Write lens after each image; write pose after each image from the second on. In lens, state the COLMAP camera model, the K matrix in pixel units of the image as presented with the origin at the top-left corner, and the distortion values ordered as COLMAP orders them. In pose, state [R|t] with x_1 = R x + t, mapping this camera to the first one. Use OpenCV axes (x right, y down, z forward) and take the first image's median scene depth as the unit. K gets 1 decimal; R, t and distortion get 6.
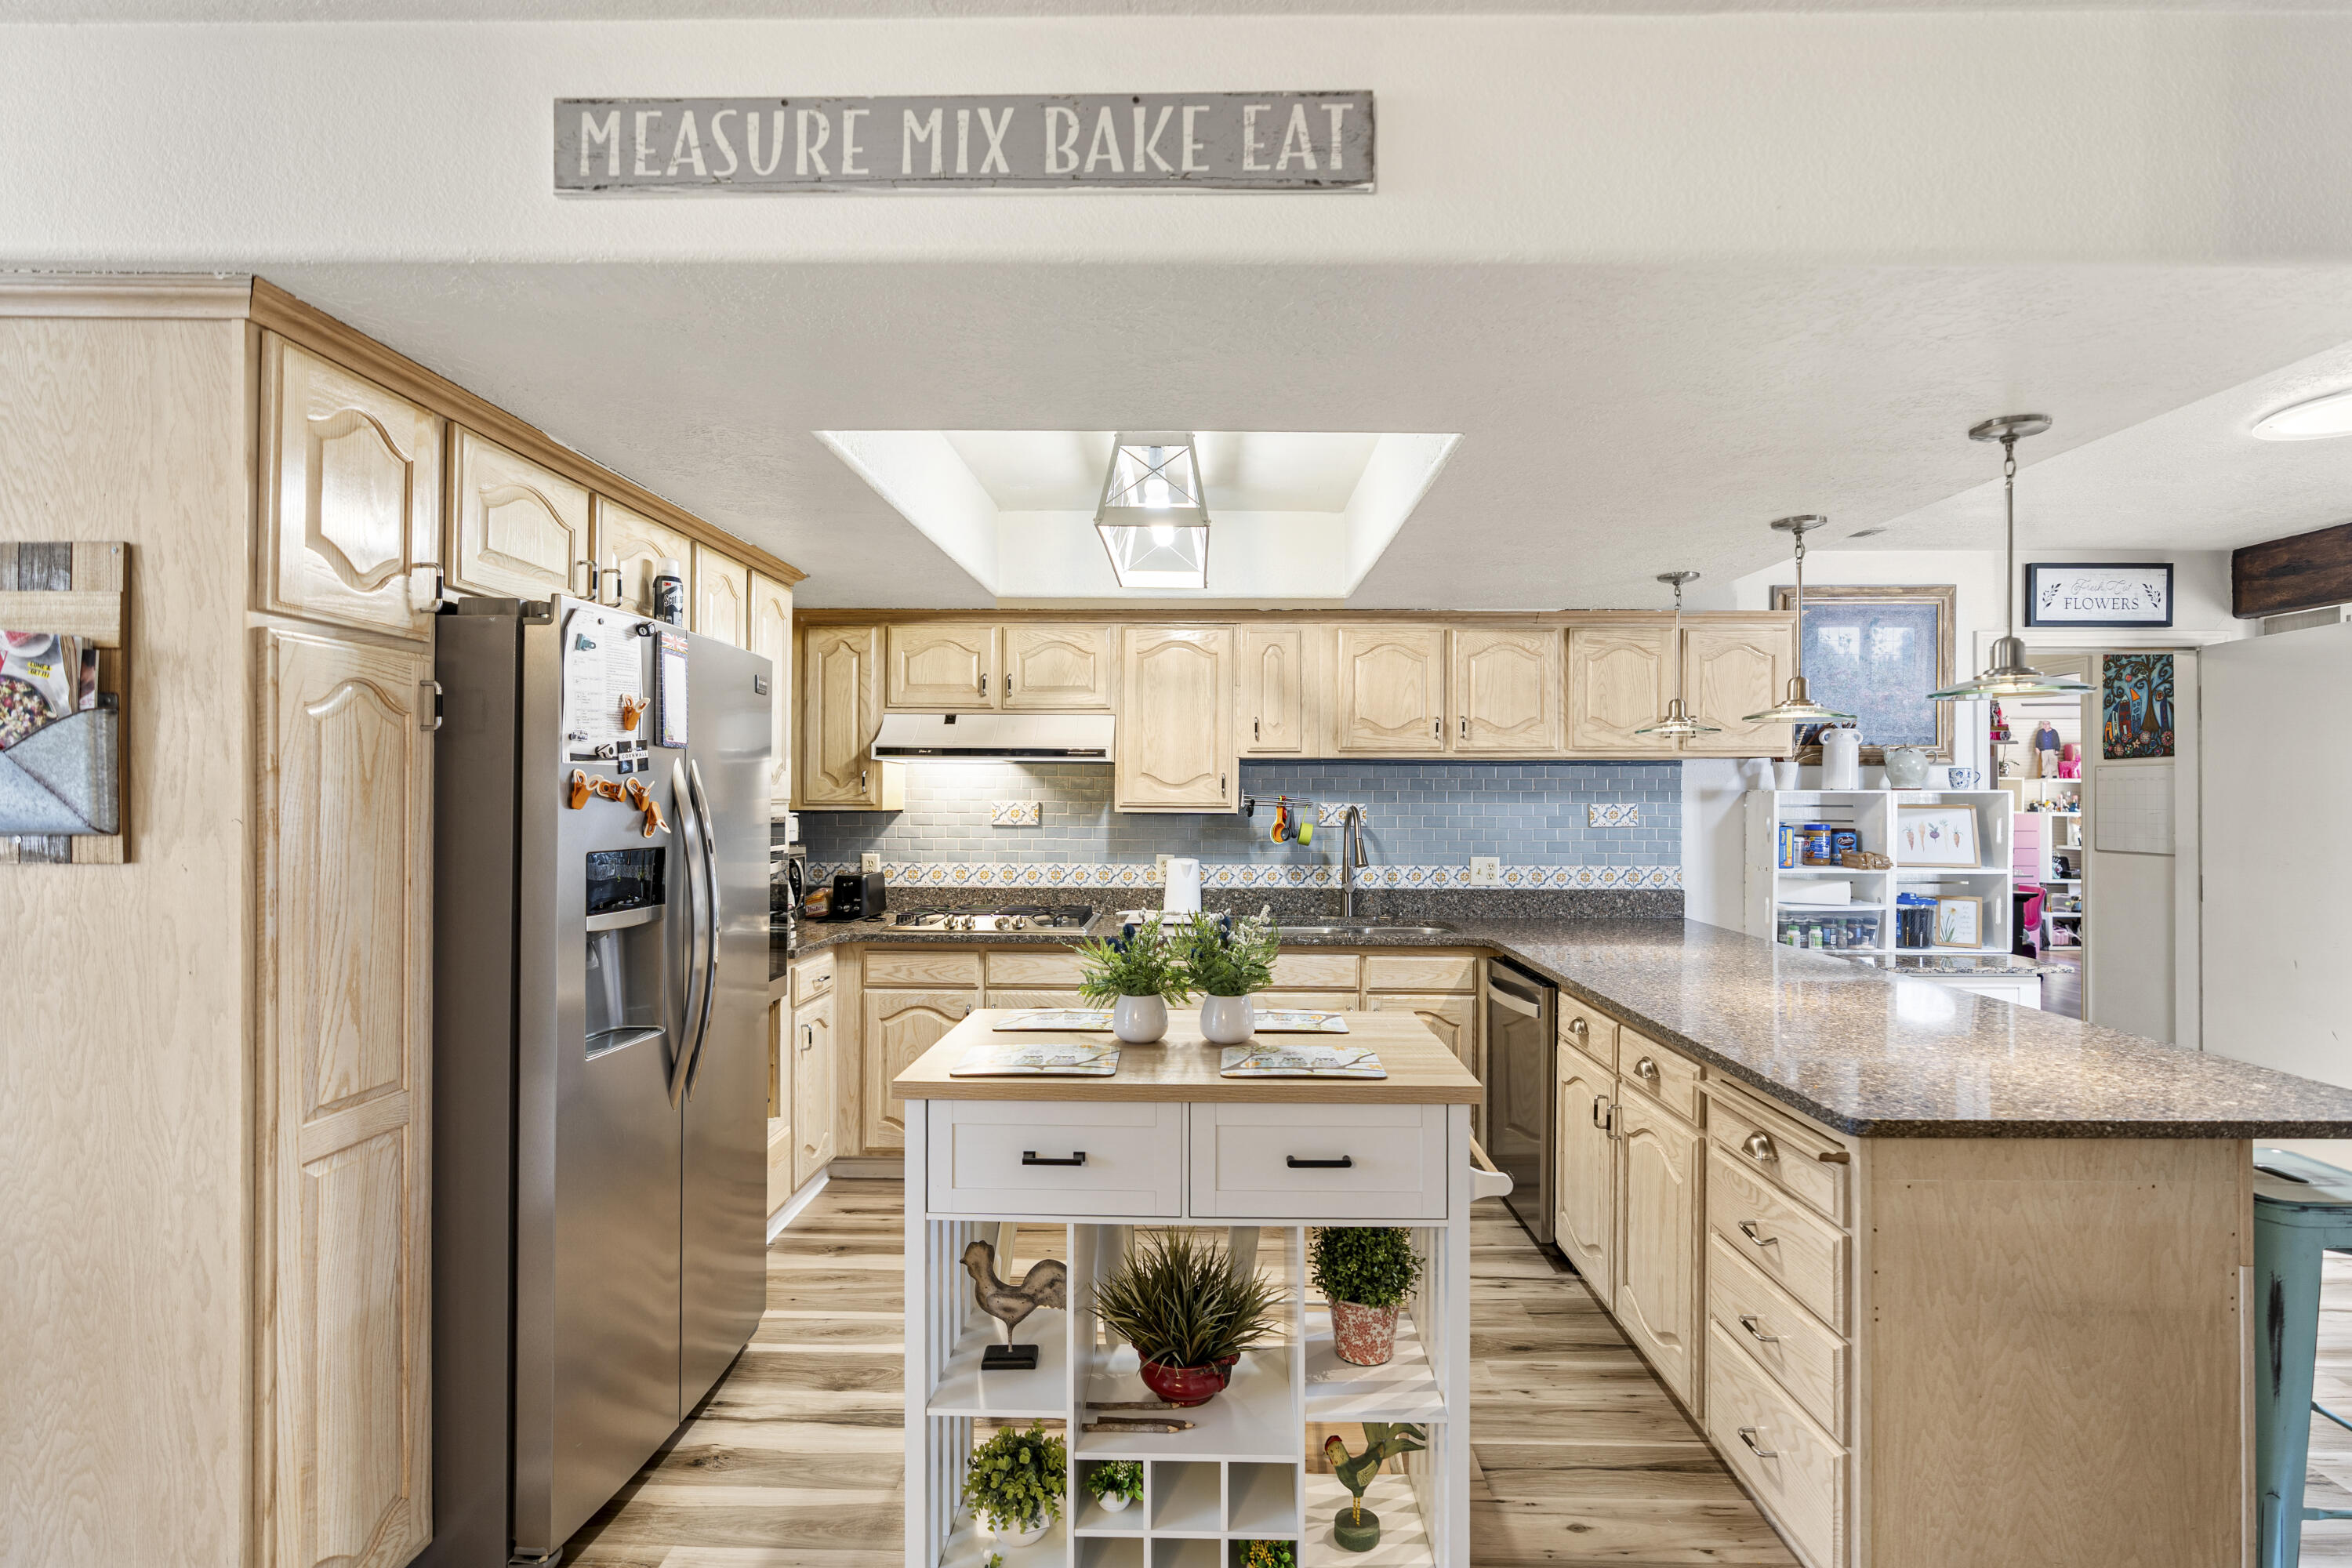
lens RADIAL K [[1090.4, 0, 1185.5], [0, 1090.4, 781.6], [0, 0, 1]] dist [-0.007397, 0.000527]
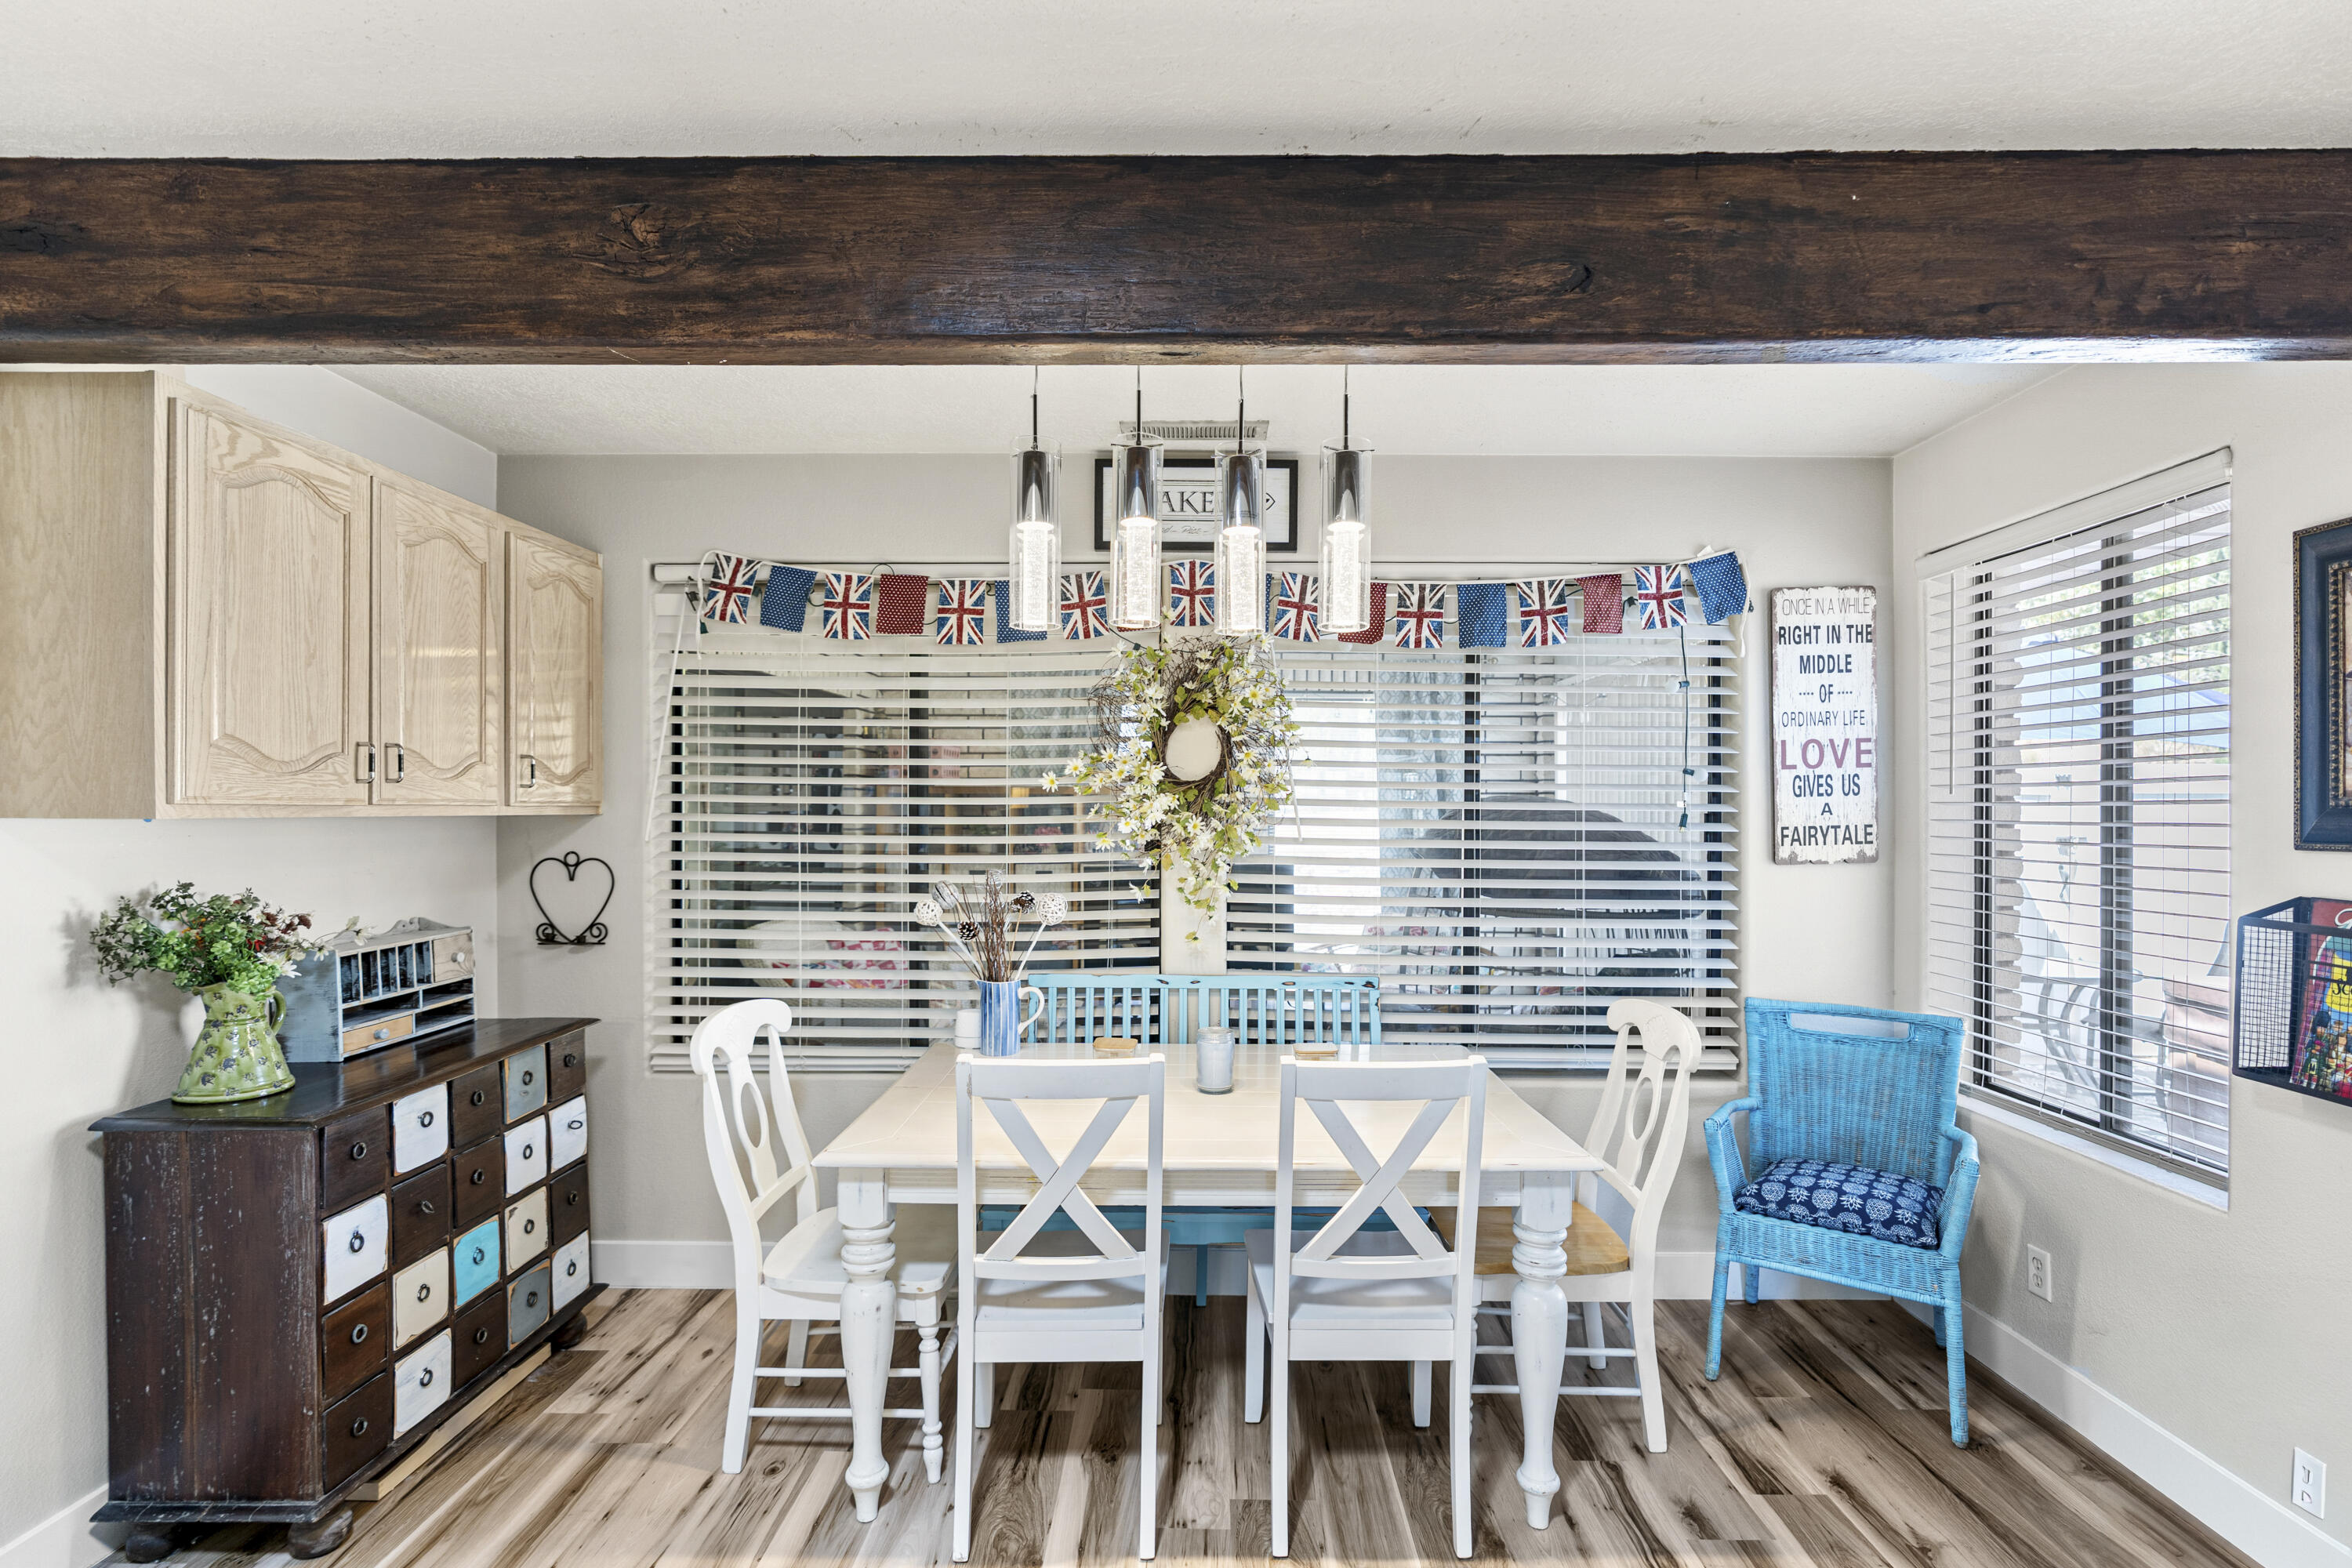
lens RADIAL K [[1107.2, 0, 1201.6], [0, 1107.2, 821.2], [0, 0, 1]] dist [-0.018497, 0.008873]
pose [[-0.001514, -0.012105, 0.999926, 0.617016], [-0.016736, 0.999787, 0.012078, 0.008637], [-0.999859, -0.016716, -0.001716, 0.570095]]
